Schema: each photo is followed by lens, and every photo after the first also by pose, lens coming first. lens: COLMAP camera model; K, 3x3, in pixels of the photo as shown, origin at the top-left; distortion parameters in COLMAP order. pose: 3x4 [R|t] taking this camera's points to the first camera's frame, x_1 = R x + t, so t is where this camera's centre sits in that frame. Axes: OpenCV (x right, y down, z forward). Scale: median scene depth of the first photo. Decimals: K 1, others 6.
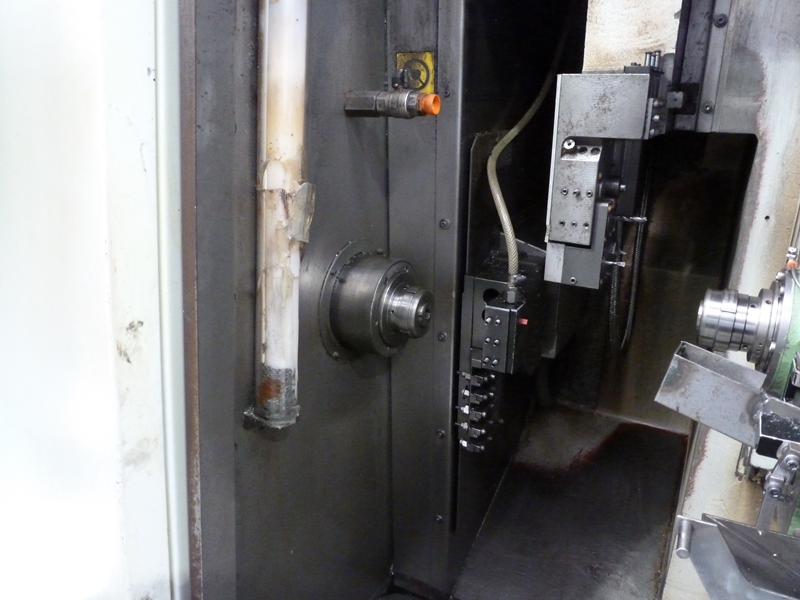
lens RADIAL K [[578.8, 0, 400.0], [0, 578.8, 300.0], [0, 0, 1]] dist [-0.068965, 0.032644]
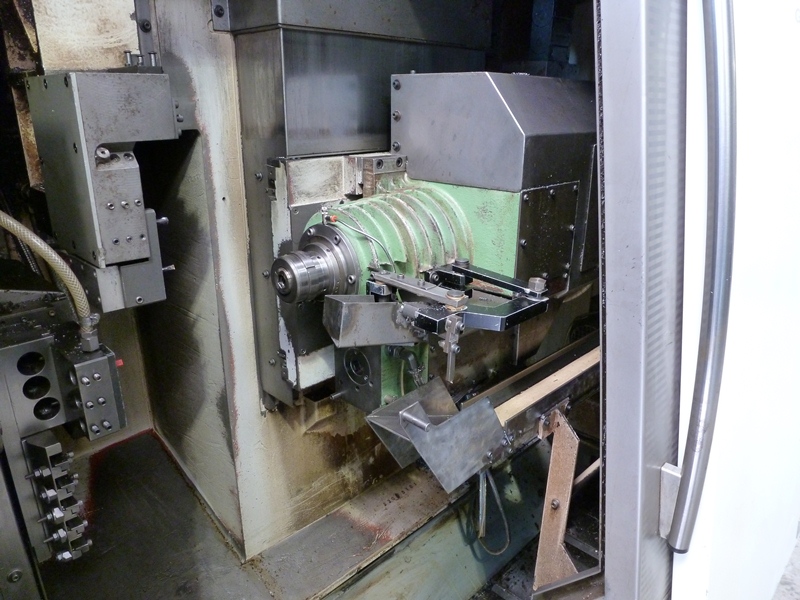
lens RADIAL K [[578.8, 0, 400.0], [0, 578.8, 300.0], [0, 0, 1]] dist [-0.068965, 0.032644]
pose [[0.255117, -0.313490, 0.914680, -0.443749], [0.326653, 0.918308, 0.223625, -0.106379], [-0.910062, 0.241733, 0.336678, 0.335626]]
